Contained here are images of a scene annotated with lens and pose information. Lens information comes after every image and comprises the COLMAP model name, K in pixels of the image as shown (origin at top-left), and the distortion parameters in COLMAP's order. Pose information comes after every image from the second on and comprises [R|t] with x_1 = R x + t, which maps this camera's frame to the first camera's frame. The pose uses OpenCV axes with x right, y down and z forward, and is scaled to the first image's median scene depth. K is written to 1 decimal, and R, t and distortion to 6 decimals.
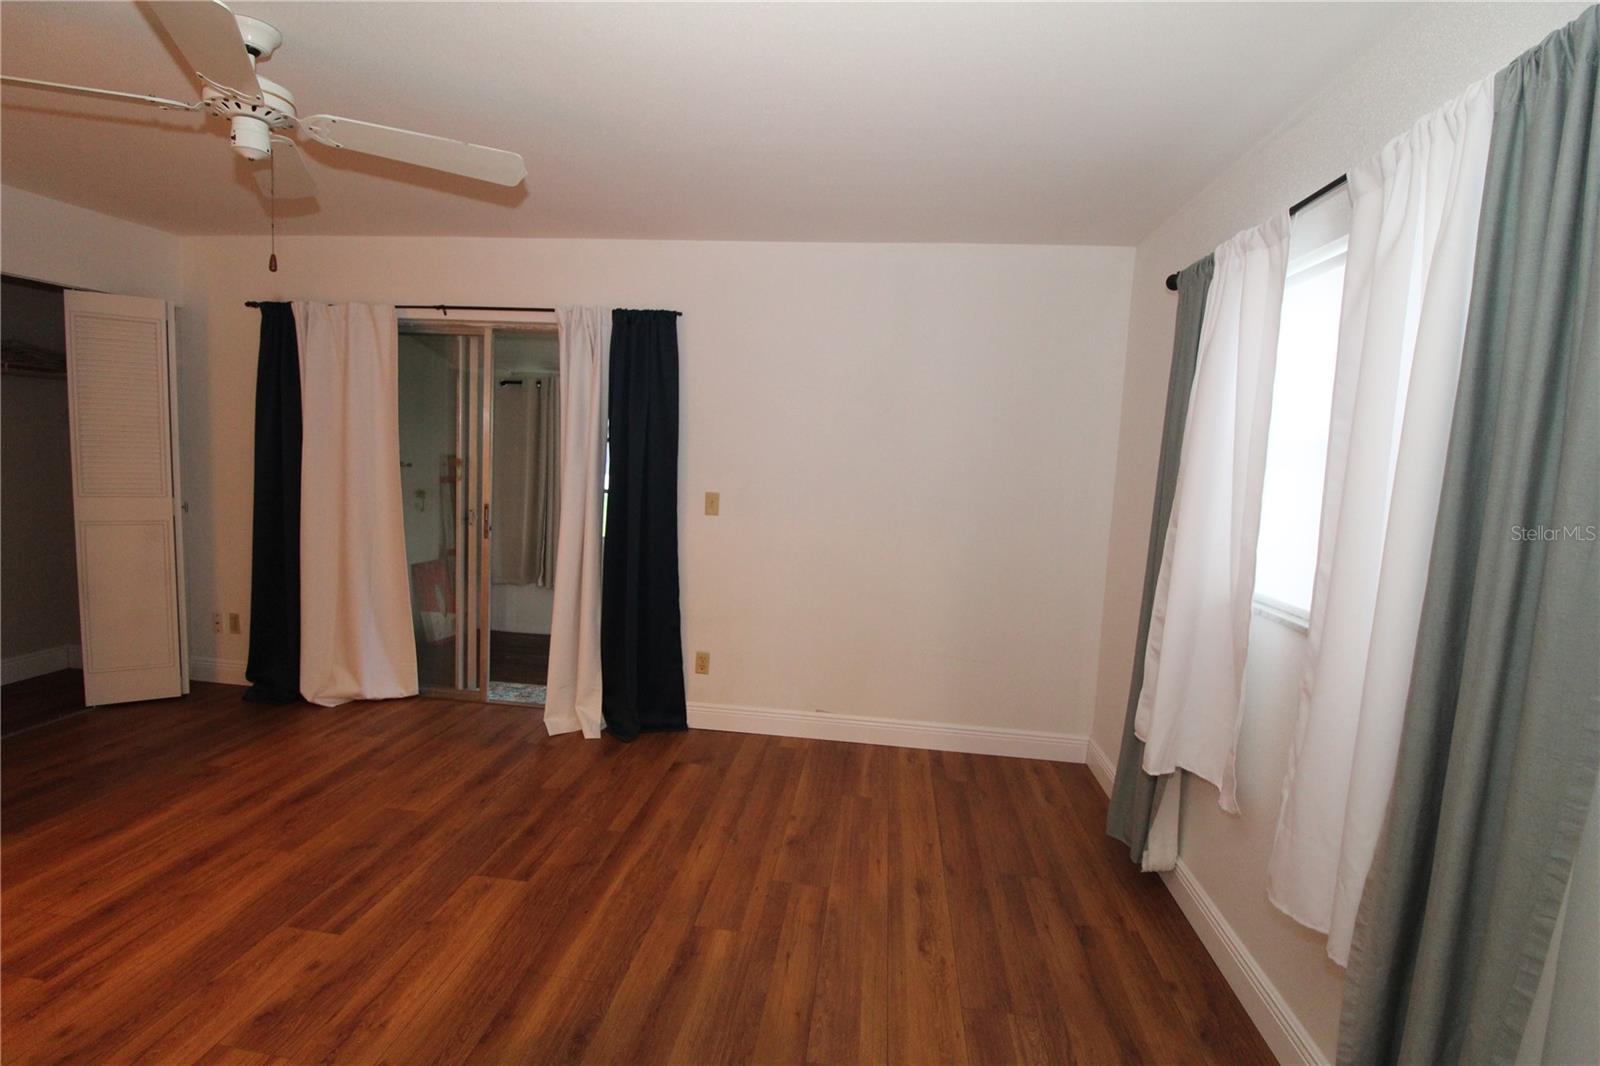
lens RADIAL K [[719.1, 0, 803.5], [0, 719.1, 560.6], [0, 0, 1]] dist [-0.003842, -0.008894]
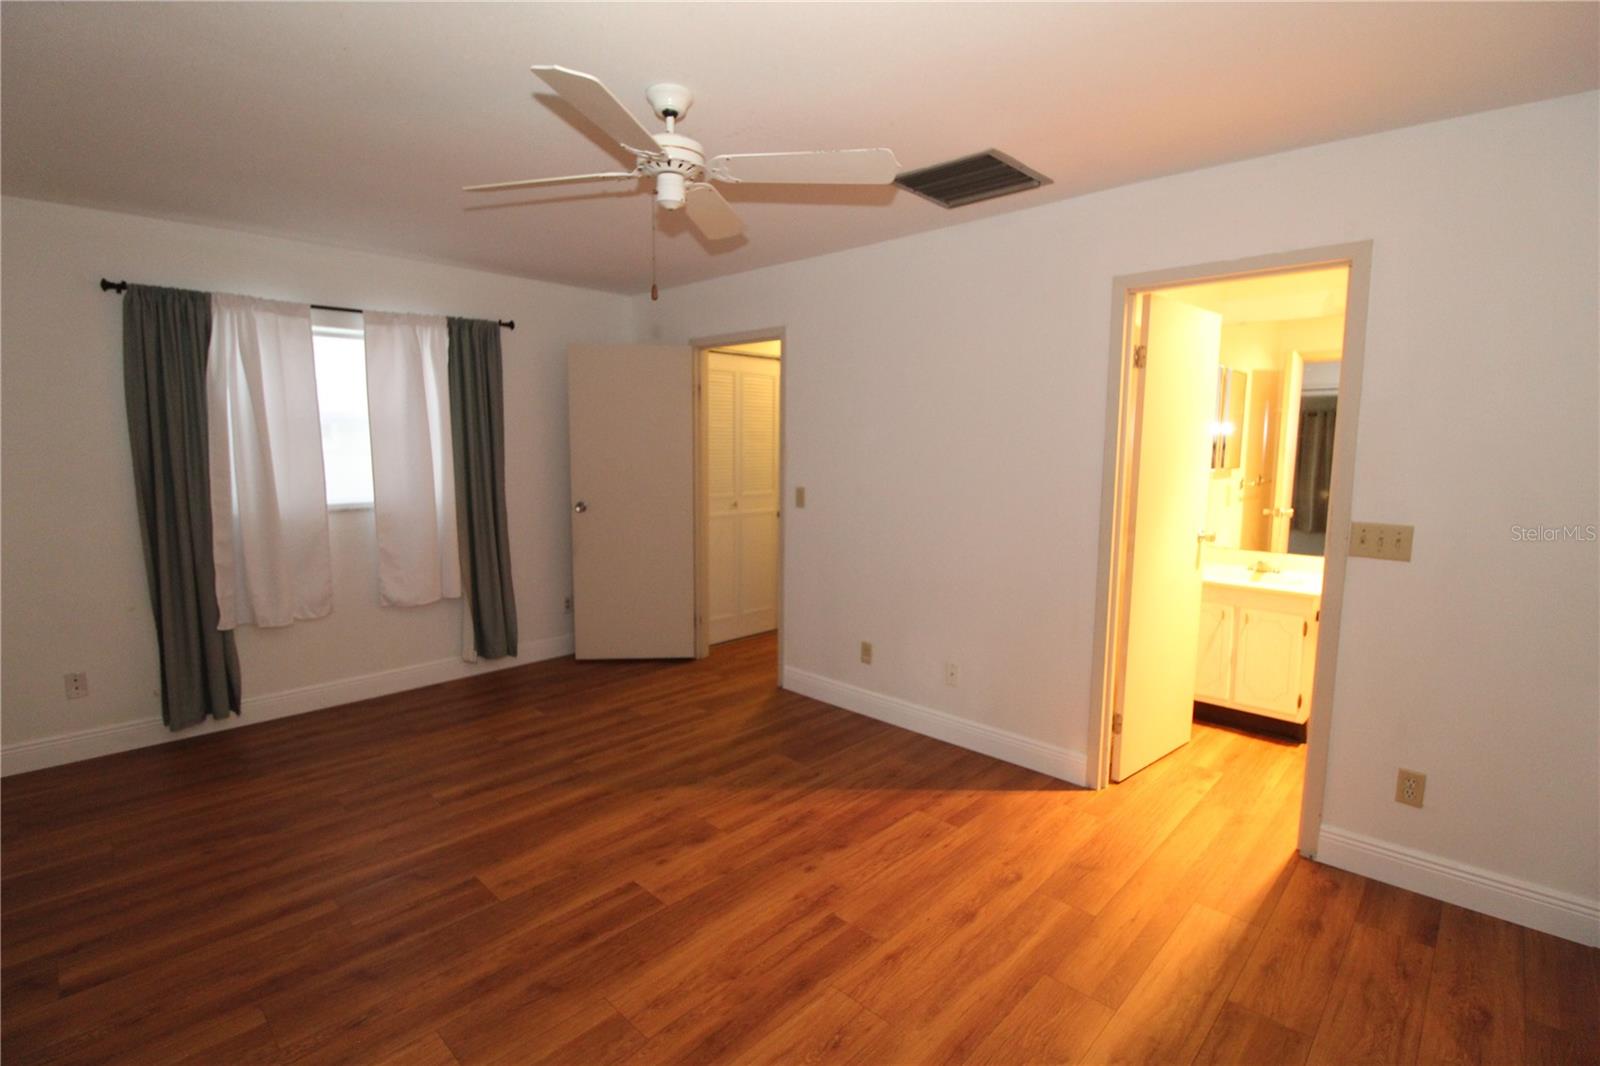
lens RADIAL K [[759.3, 0, 795.5], [0, 759.3, 525.1], [0, 0, 1]] dist [-0.003826, -0.011329]
pose [[-0.783011, -0.119129, 0.610493, -1.361179], [0.052499, 0.965328, 0.255705, -0.277407], [-0.619788, 0.232270, -0.749609, 1.447016]]
